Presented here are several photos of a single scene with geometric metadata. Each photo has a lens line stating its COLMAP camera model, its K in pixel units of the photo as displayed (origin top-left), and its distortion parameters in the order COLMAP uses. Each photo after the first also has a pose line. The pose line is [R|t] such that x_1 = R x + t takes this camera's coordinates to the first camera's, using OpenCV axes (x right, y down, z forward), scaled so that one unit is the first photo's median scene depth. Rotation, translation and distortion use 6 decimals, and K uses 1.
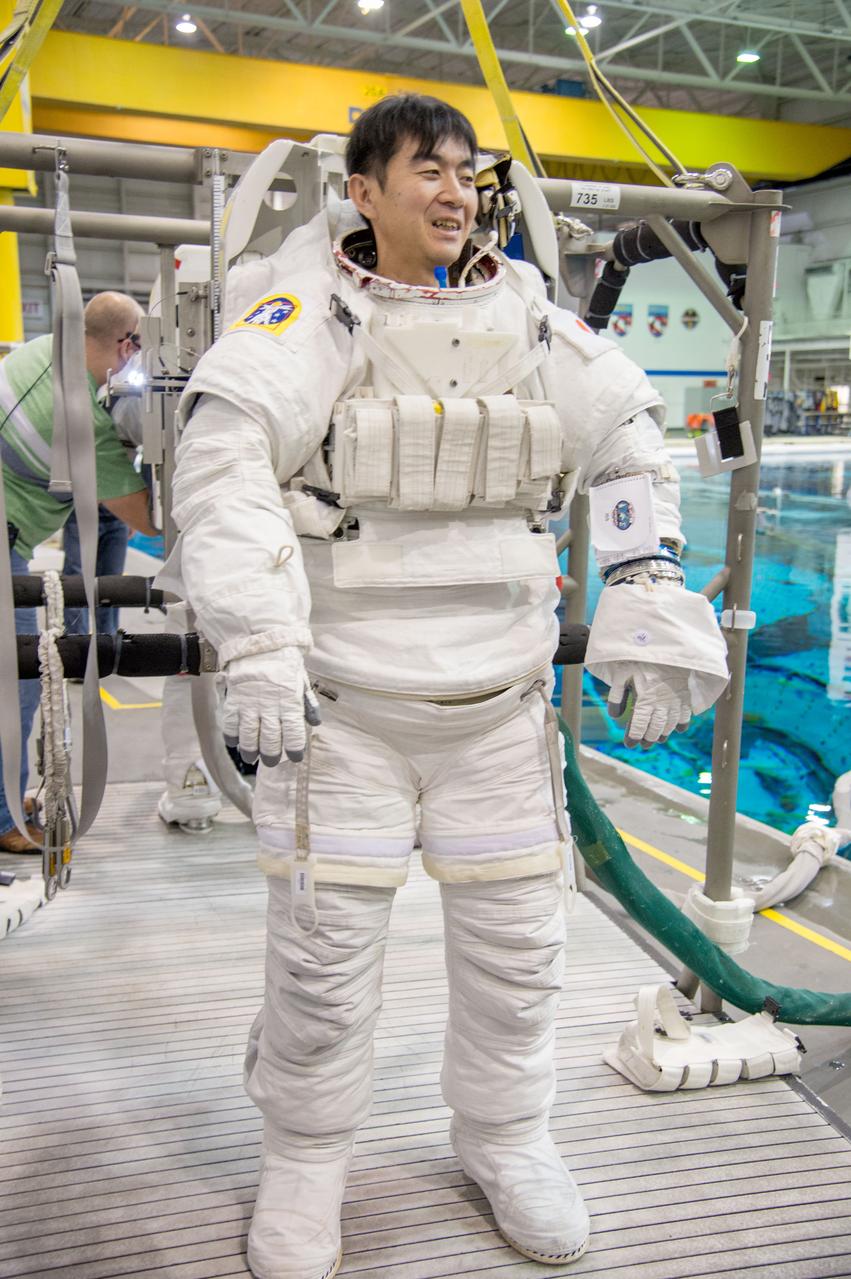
lens RADIAL K [[1308.4, 0, 425.5], [0, 1308.4, 639.5], [0, 0, 1]] dist [0.080239, 0.098768]
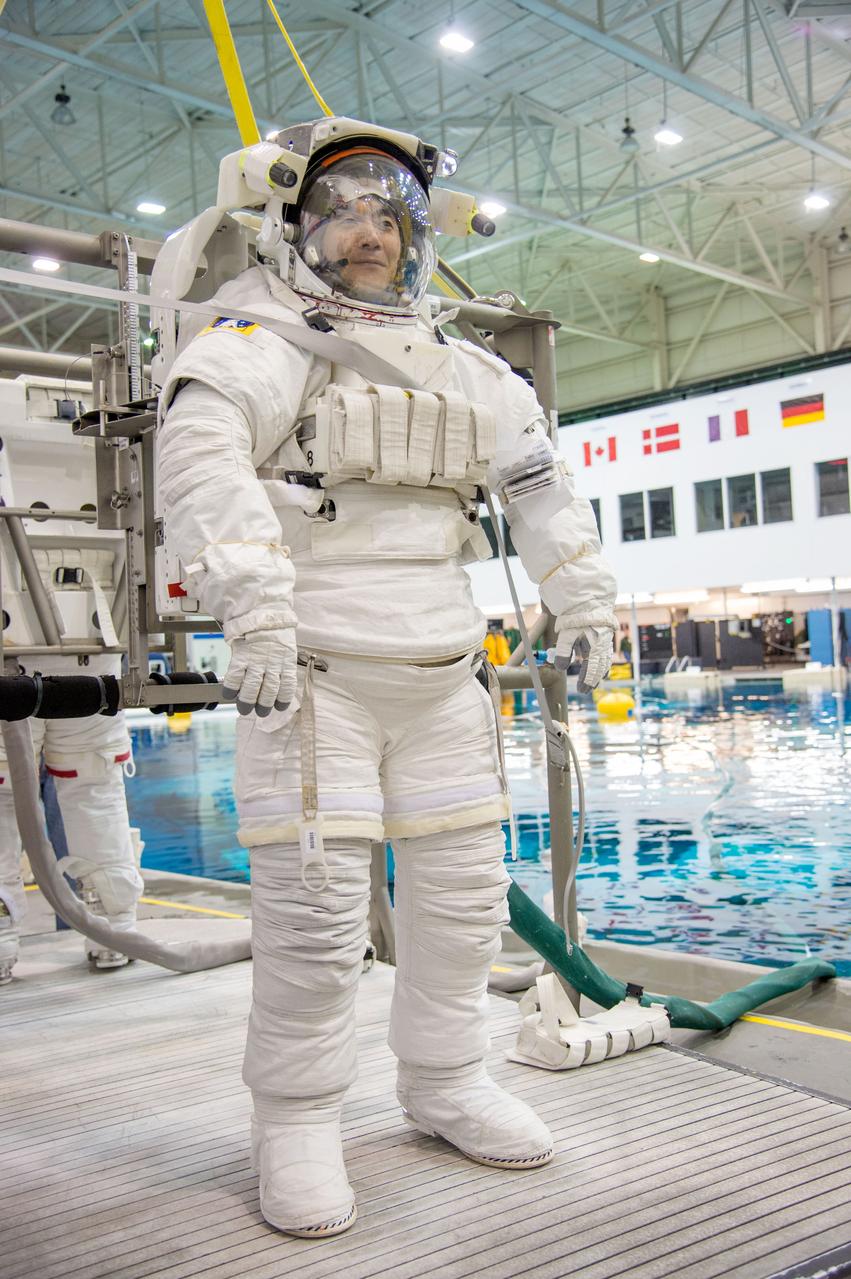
lens RADIAL K [[1246.8, 0, 425.5], [0, 1246.8, 639.5], [0, 0, 1]] dist [0.065420, 0.009393]
pose [[0.948420, -0.051336, 0.312833, -0.242064], [0.114350, 0.975768, -0.186550, 0.179041], [-0.295675, 0.212700, 0.931308, 0.000812]]
